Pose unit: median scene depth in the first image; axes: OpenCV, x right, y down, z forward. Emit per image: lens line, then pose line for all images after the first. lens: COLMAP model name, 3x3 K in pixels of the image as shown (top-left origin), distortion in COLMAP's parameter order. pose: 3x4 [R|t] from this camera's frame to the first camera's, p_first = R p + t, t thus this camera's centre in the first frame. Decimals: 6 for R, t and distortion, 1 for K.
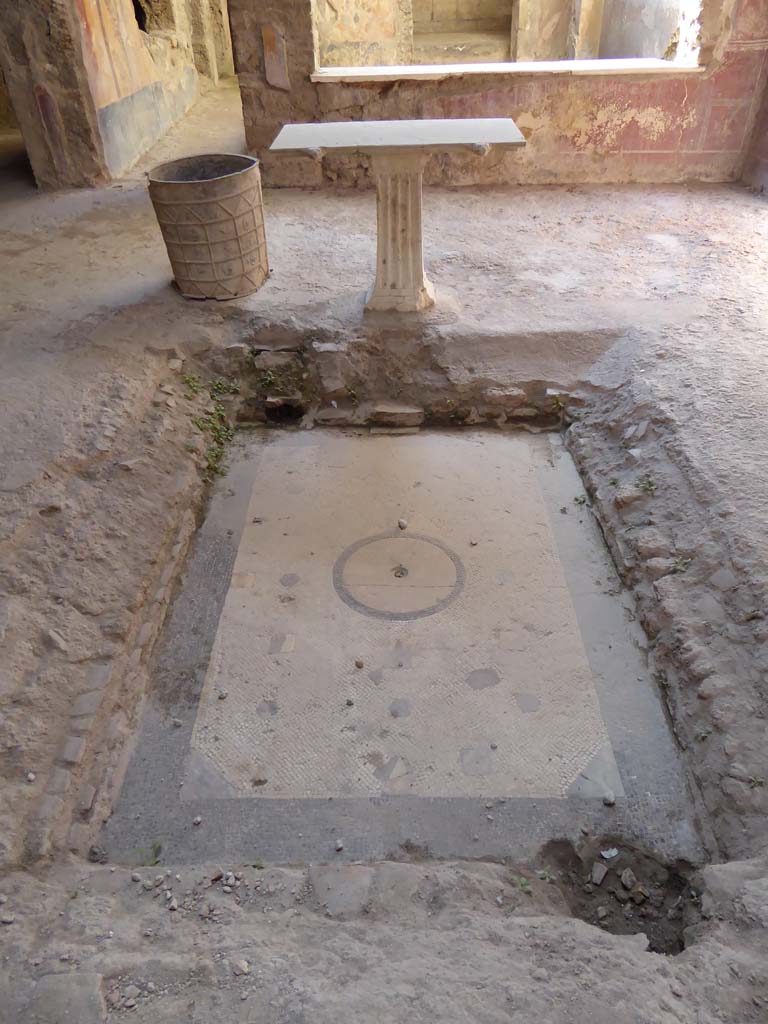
lens RADIAL K [[729.3, 0, 394.2], [0, 729.3, 512.3], [0, 0, 1]] dist [-0.020409, -0.003411]
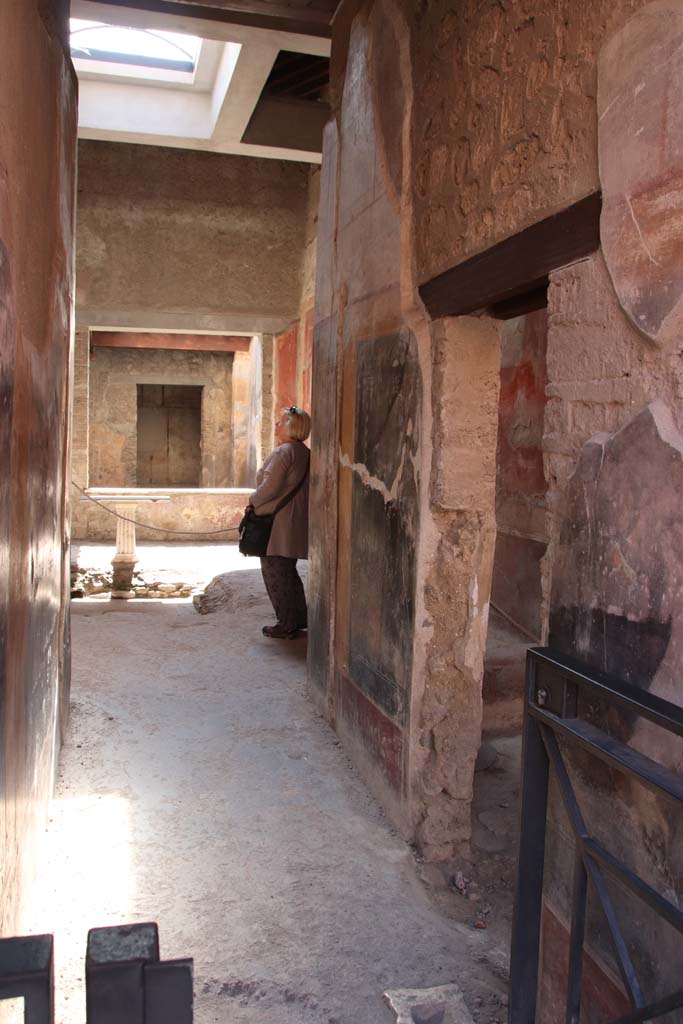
lens RADIAL K [[848.3, 0, 359.2], [0, 848.3, 508.7], [0, 0, 1]] dist [-0.150220, 0.127529]
pose [[0.962218, 0.027359, 0.270902, -0.003521], [0.128303, 0.831993, -0.539746, 1.206258], [-0.240155, 0.554111, 0.797049, -1.547803]]
